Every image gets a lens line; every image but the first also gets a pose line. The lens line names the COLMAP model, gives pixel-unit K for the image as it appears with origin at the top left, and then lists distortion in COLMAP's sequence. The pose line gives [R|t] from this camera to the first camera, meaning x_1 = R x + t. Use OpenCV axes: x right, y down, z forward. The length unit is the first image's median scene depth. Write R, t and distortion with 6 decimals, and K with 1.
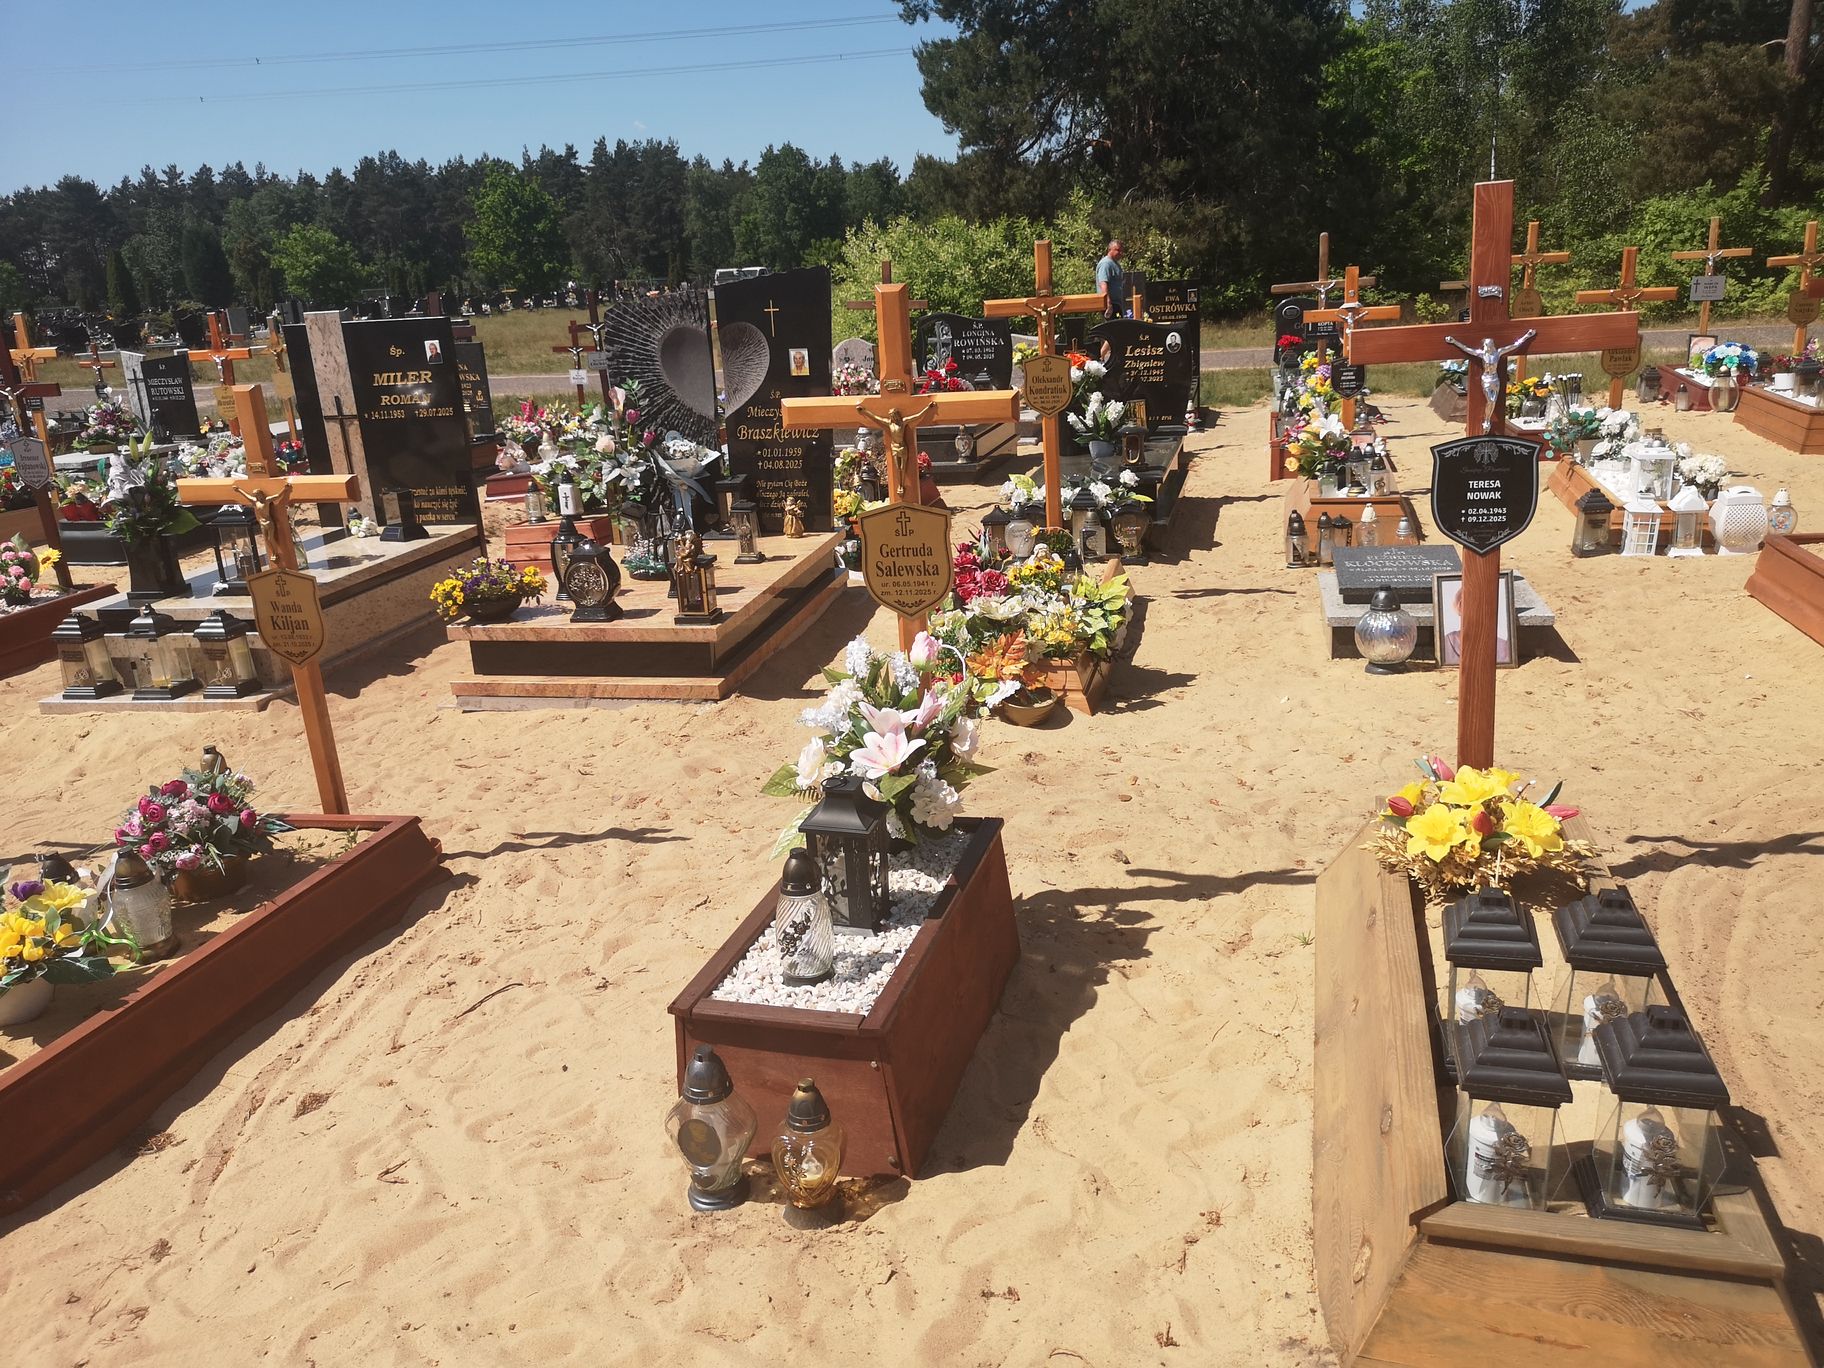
lens RADIAL K [[1399.6, 0, 912.7], [0, 1399.6, 687.0], [0, 0, 1]] dist [0.062629, -0.071323]
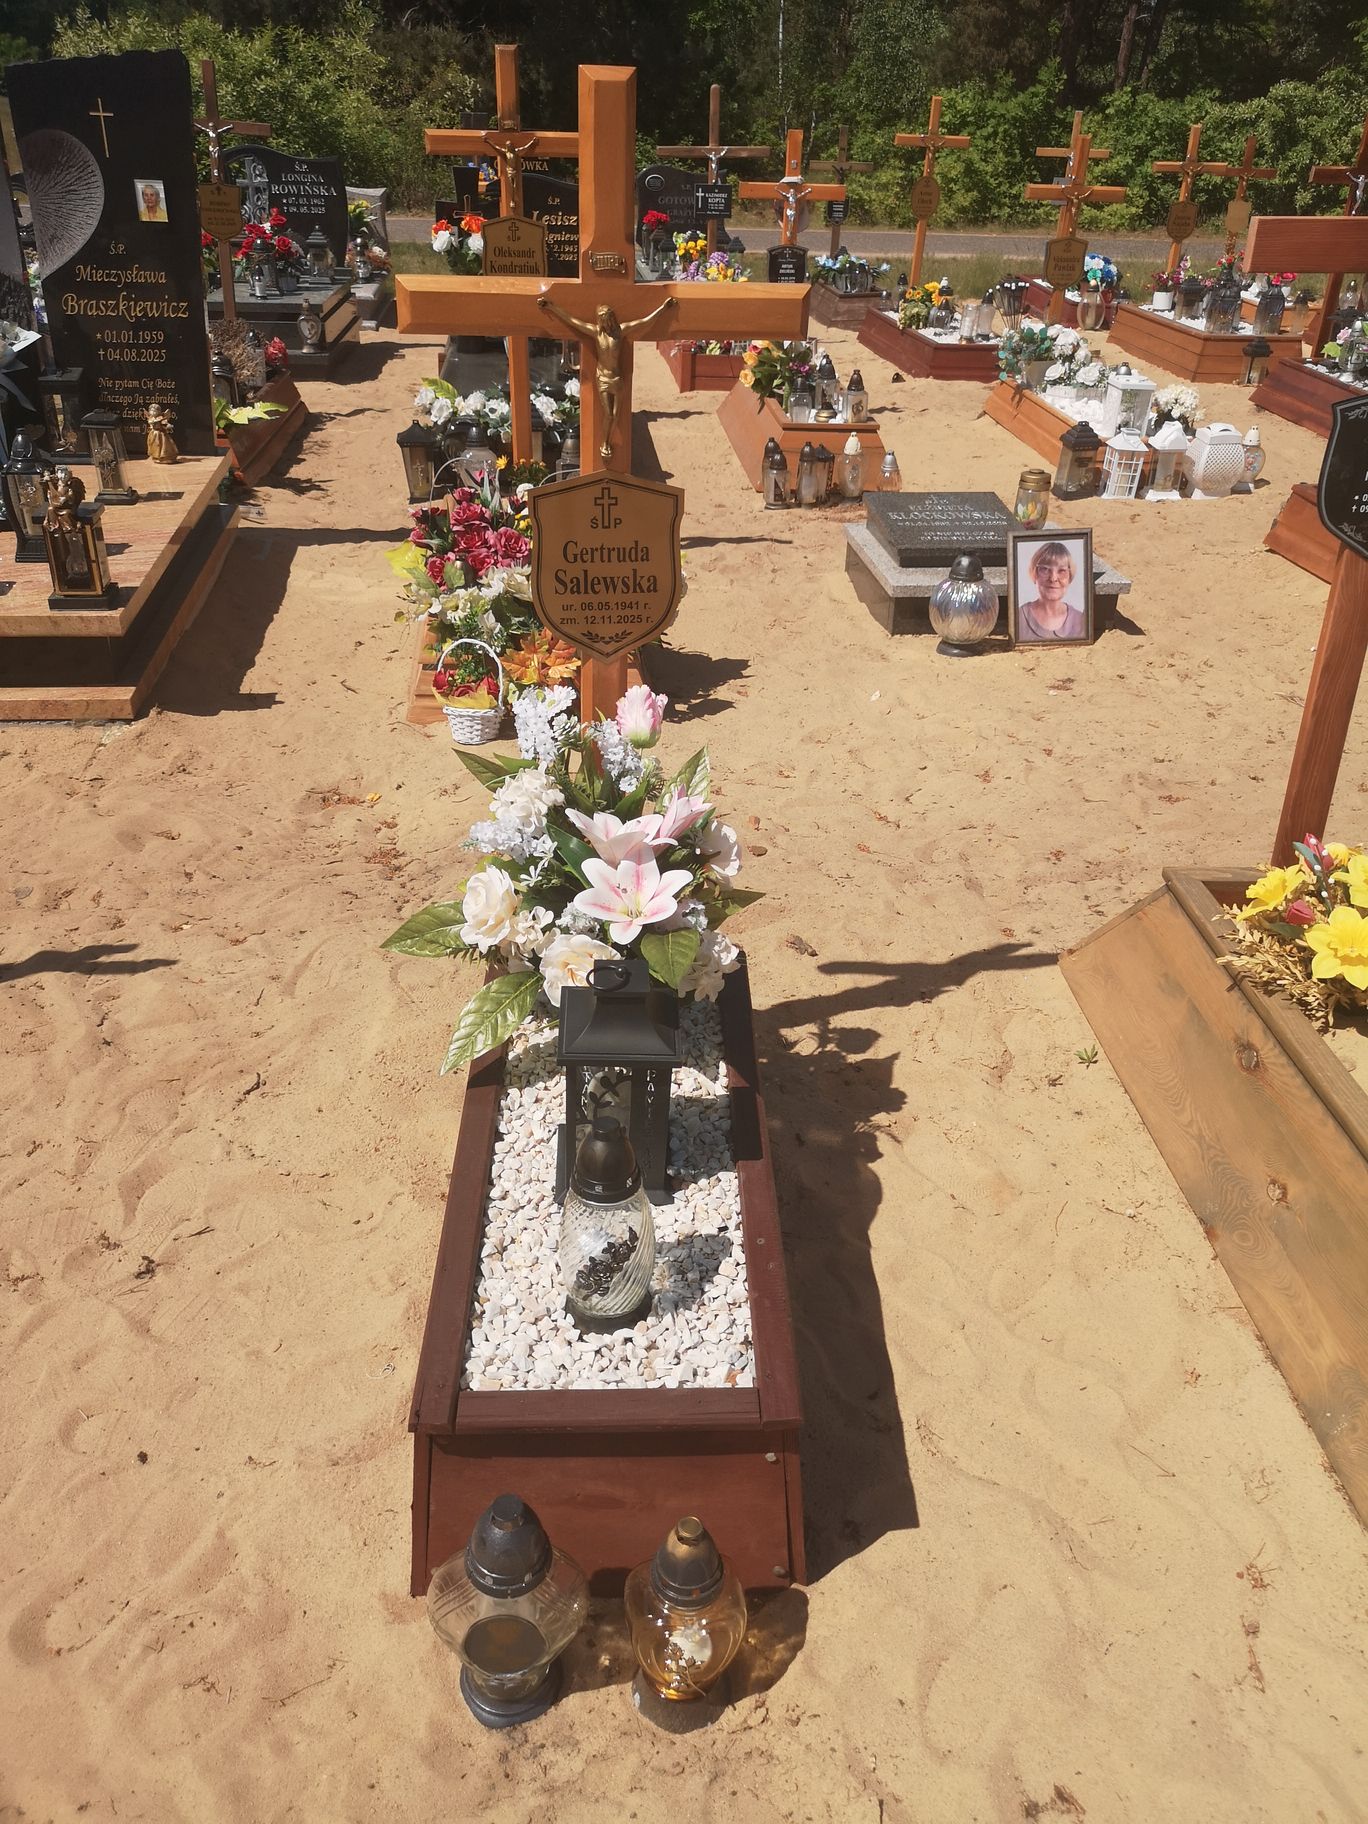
lens RADIAL K [[1404.3, 0, 683.6], [0, 1404.3, 917.1], [0, 0, 1]] dist [0.055729, -0.061769]
pose [[0.941206, -0.088761, 0.325963, -0.112429], [0.014068, 0.974328, 0.224693, -0.047078], [-0.337539, -0.206896, 0.918293, 0.225404]]
